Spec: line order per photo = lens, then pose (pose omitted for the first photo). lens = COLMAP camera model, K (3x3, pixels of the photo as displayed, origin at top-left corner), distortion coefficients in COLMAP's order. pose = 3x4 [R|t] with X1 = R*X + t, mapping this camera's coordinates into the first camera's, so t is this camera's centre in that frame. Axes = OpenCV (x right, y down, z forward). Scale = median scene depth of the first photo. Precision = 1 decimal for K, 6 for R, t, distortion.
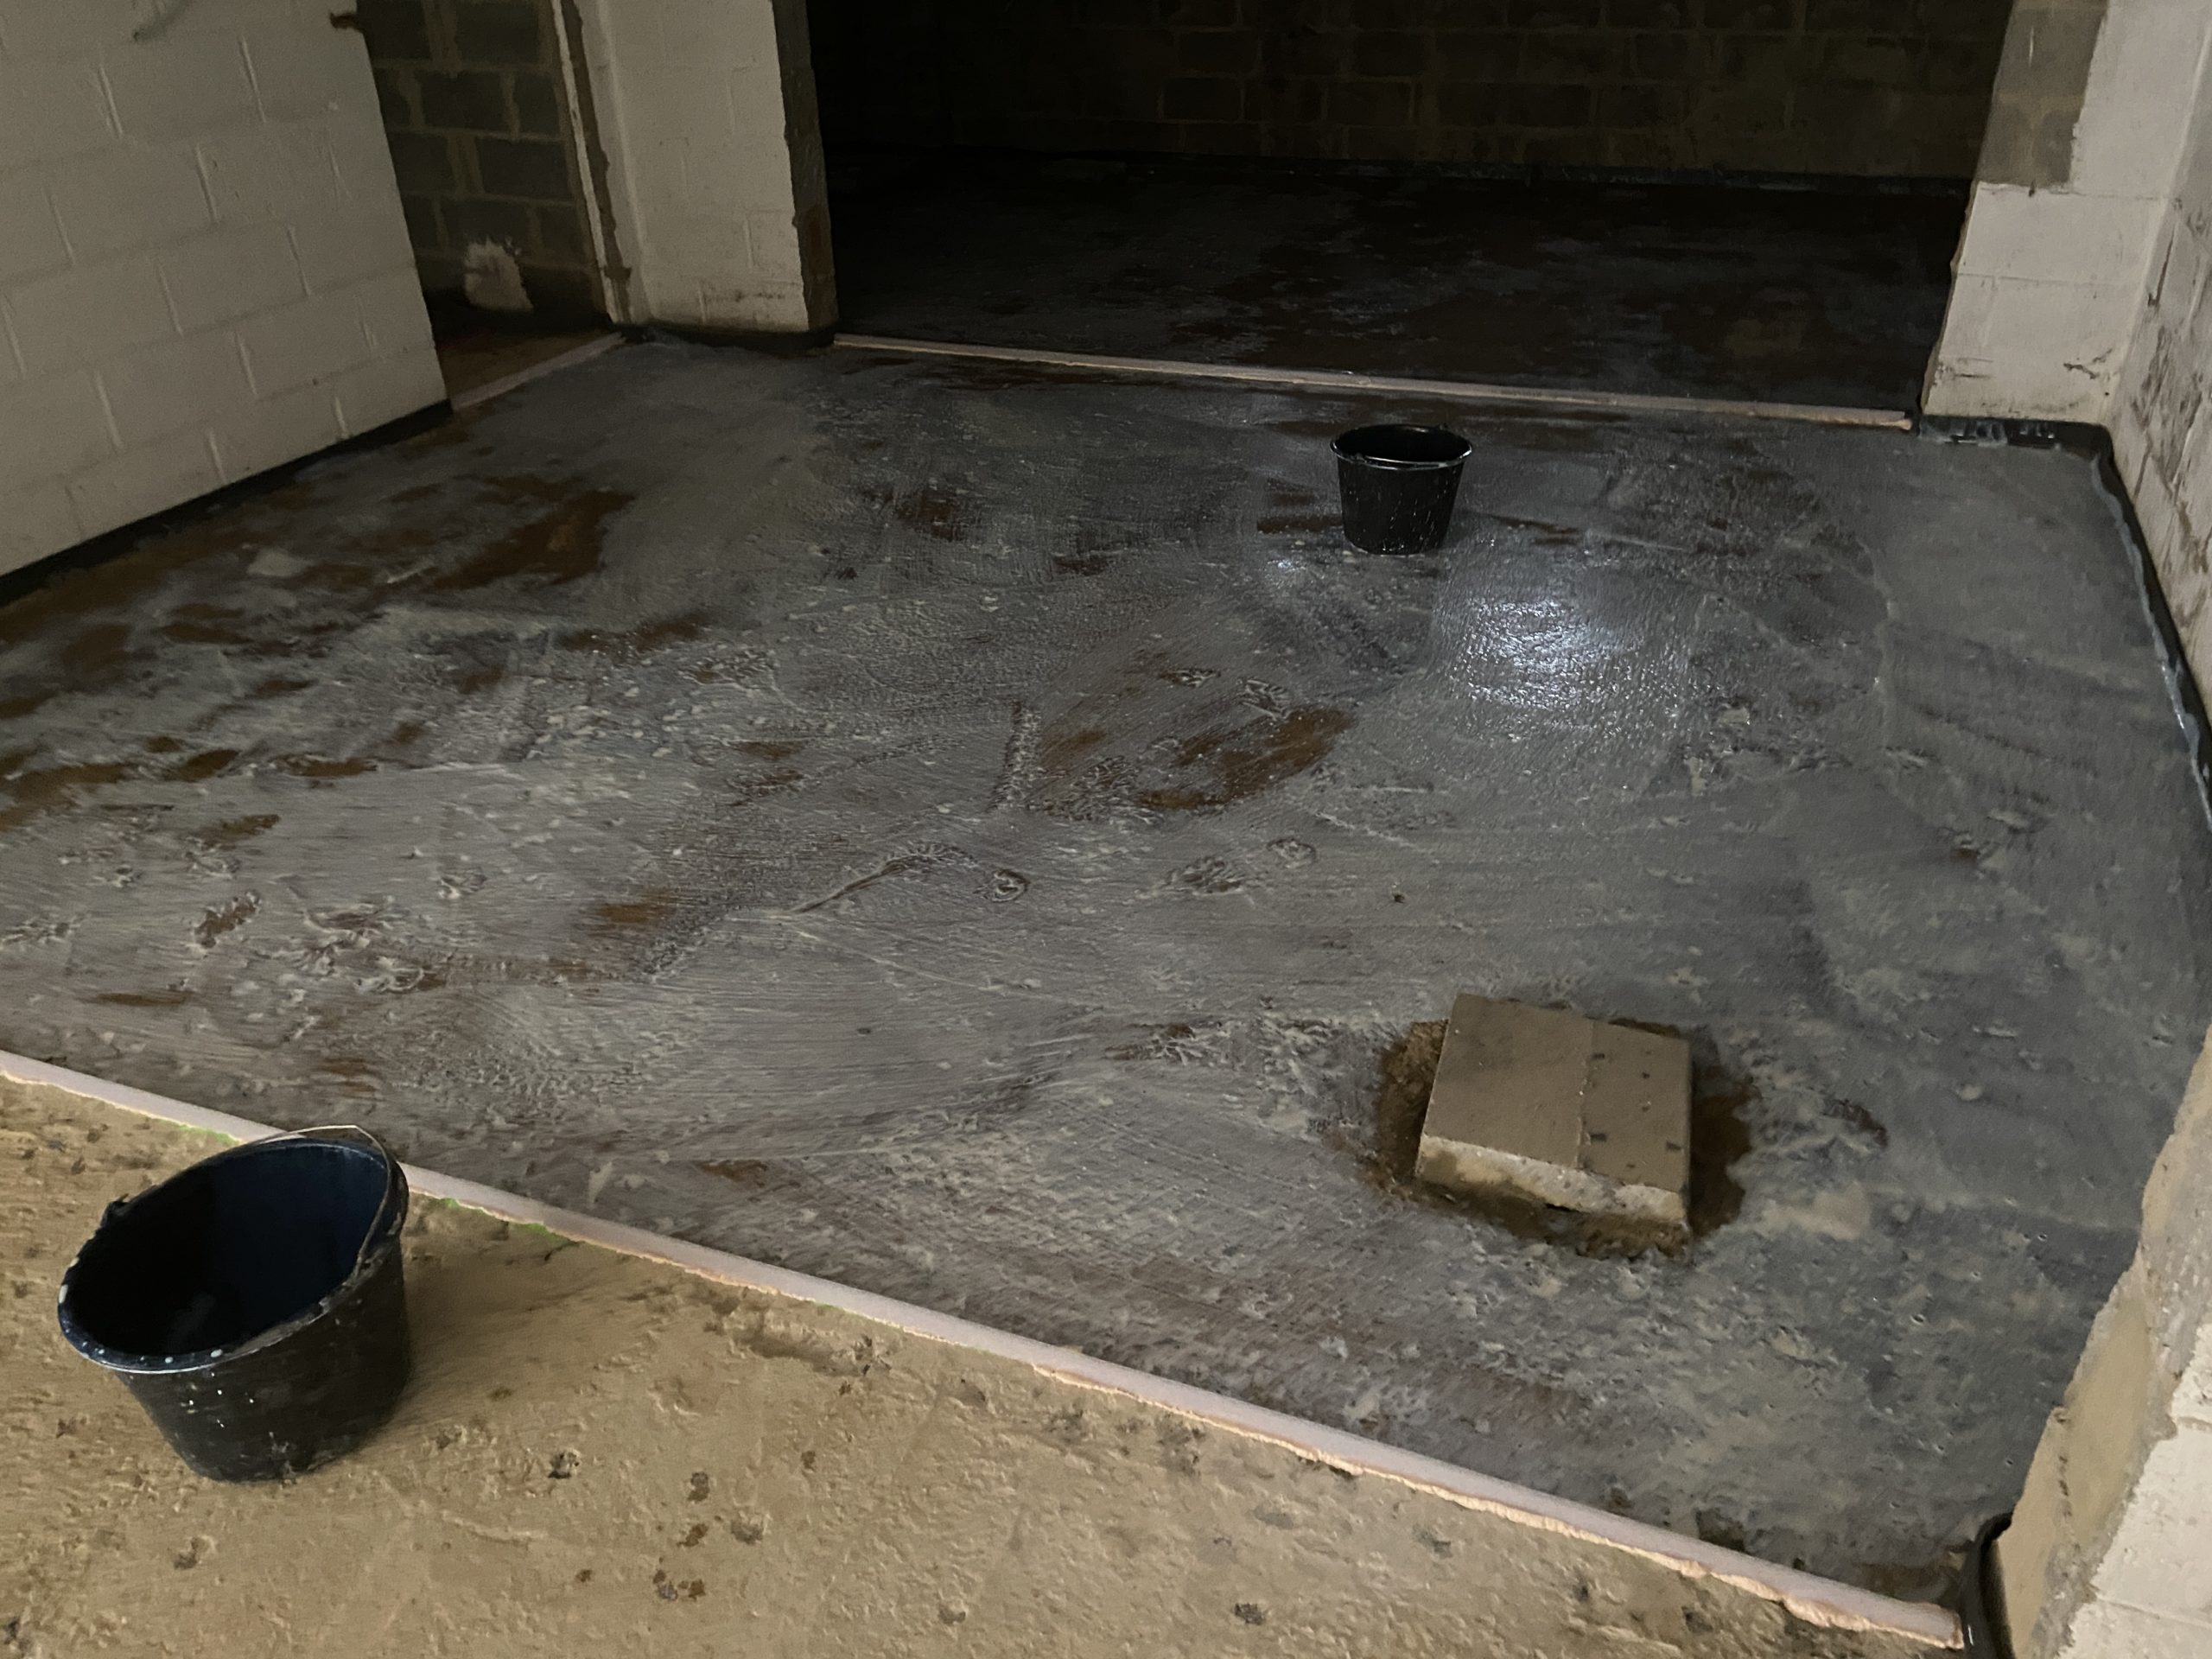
lens RADIAL K [[1656.6, 0, 1103.2], [0, 1656.6, 811.0], [0, 0, 1]] dist [0.112488, -0.126477]
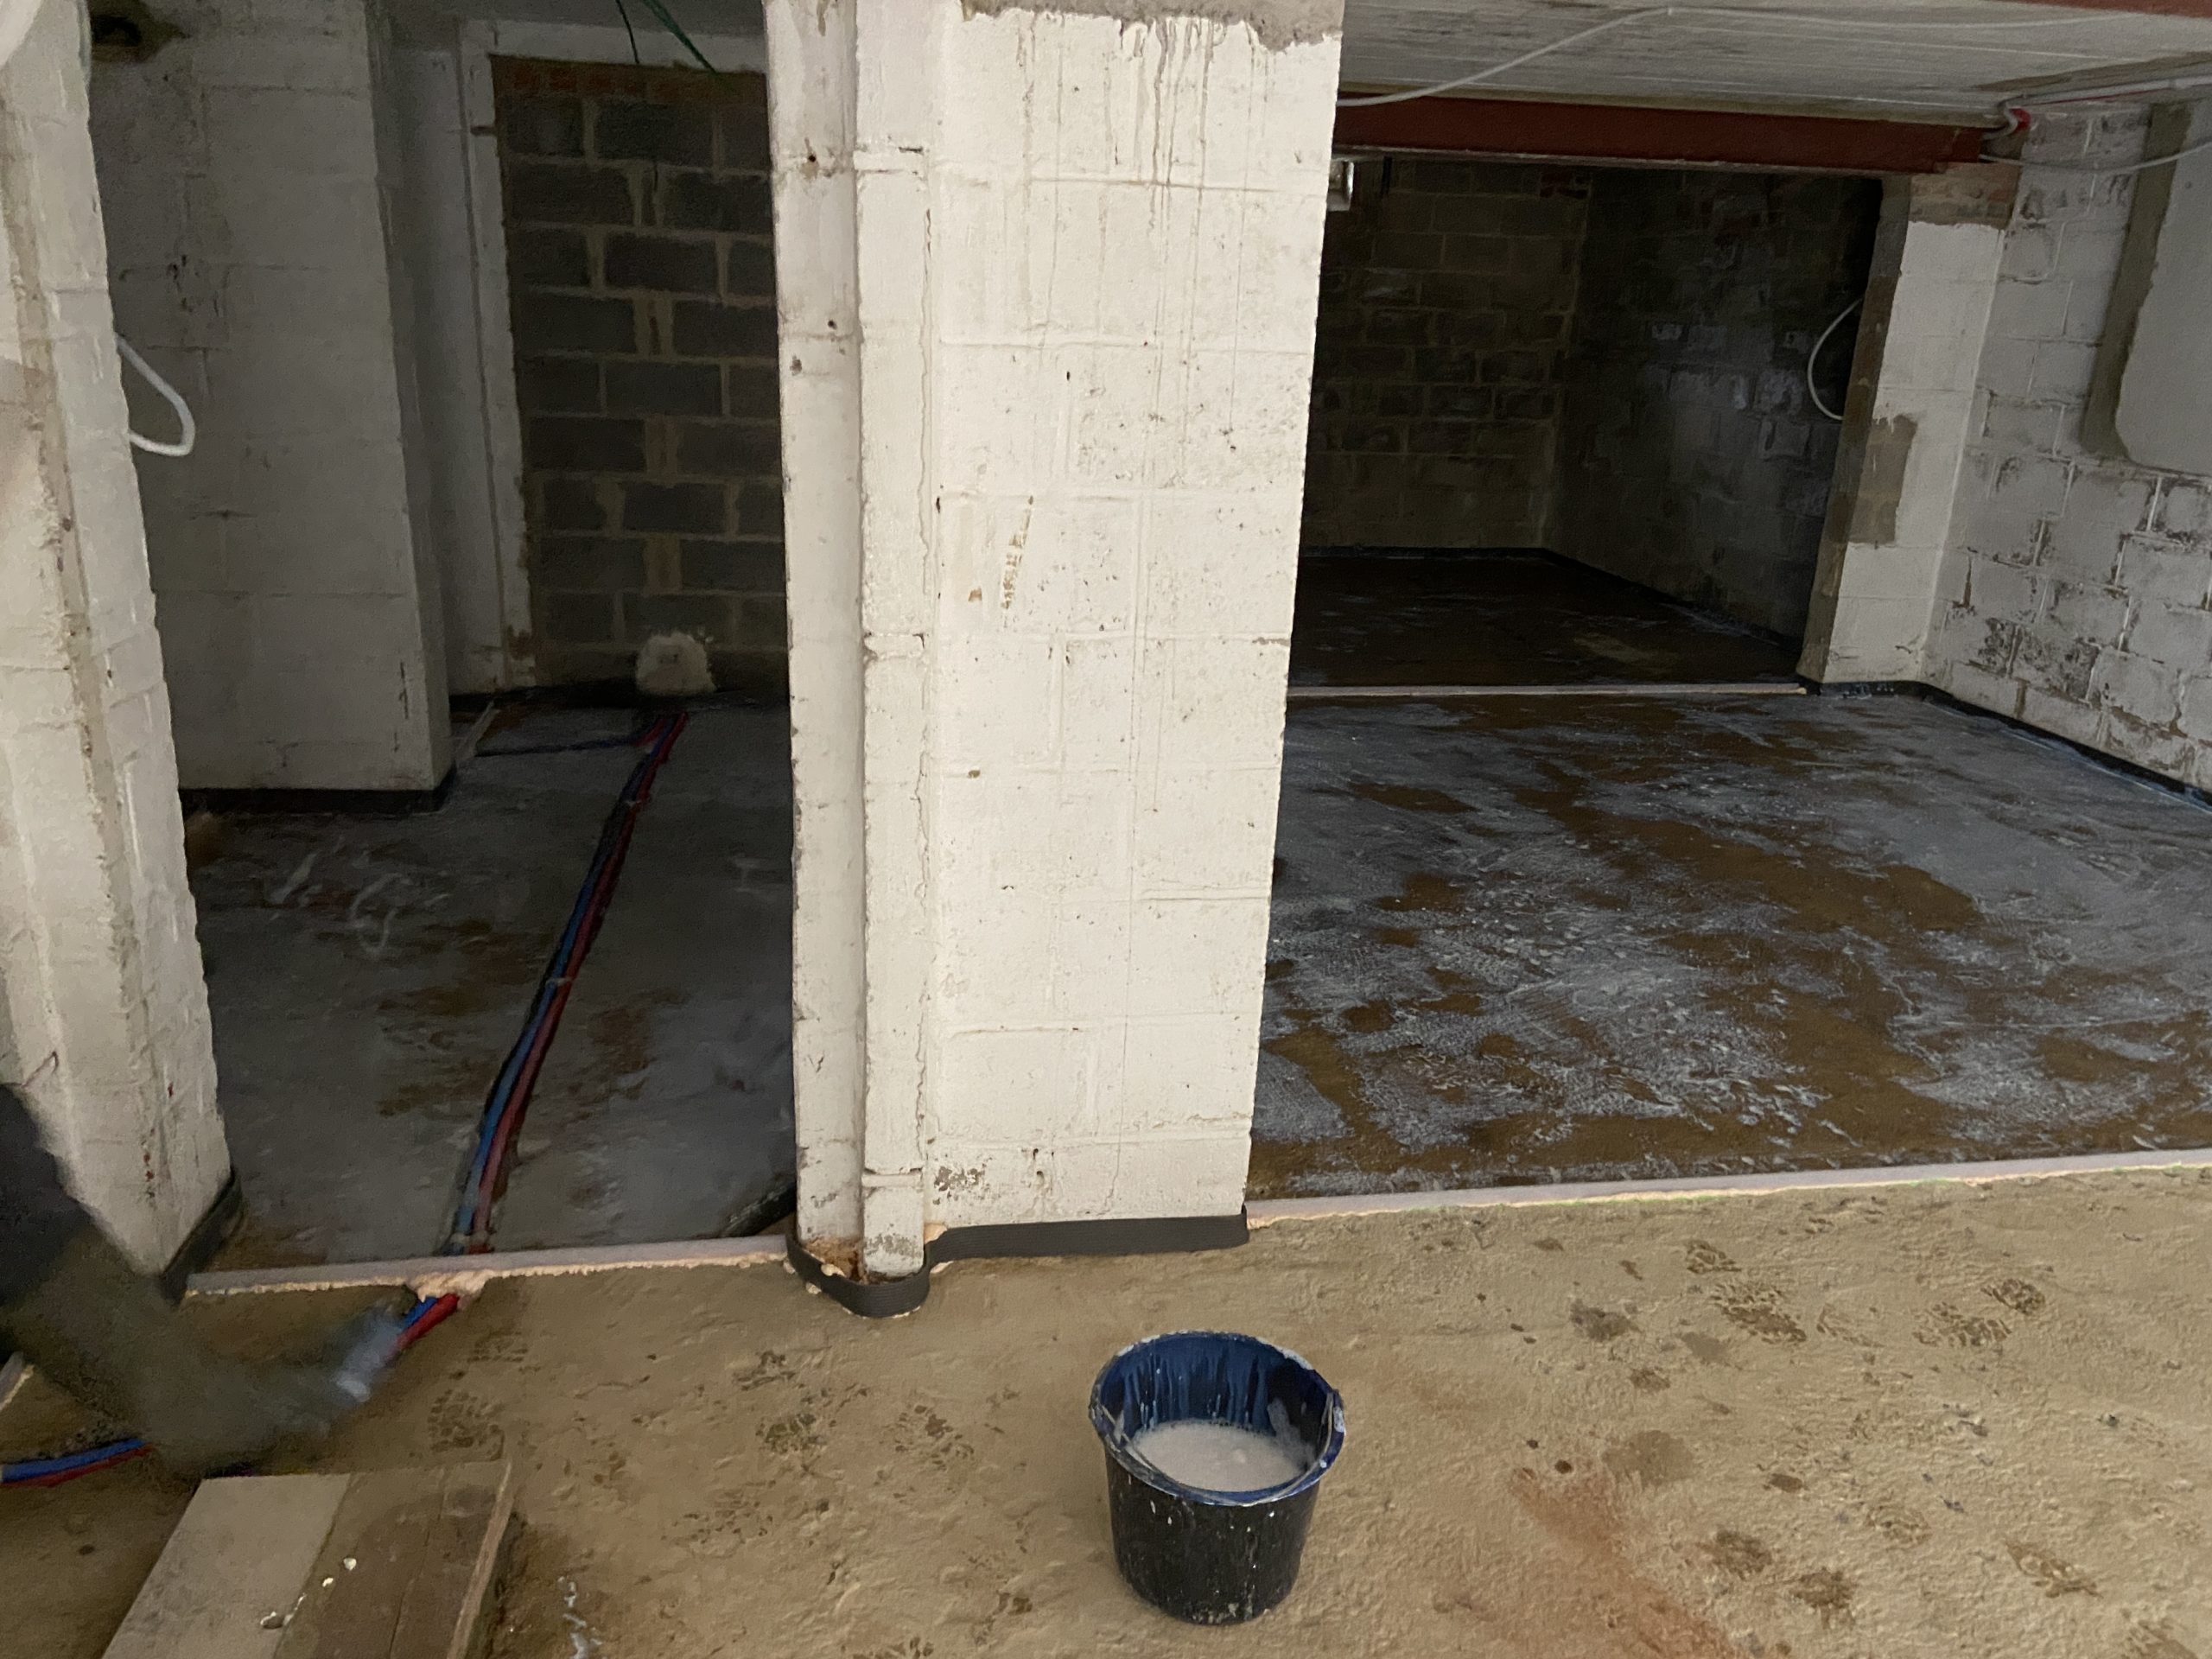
lens RADIAL K [[1664.3, 0, 1094.8], [0, 1664.3, 820.8], [0, 0, 1]] dist [0.128783, -0.168840]
pose [[0.853956, -0.105342, 0.509570, -0.992005], [0.207500, 0.967000, -0.147831, -0.020592], [-0.477182, 0.231977, 0.847635, 0.023155]]
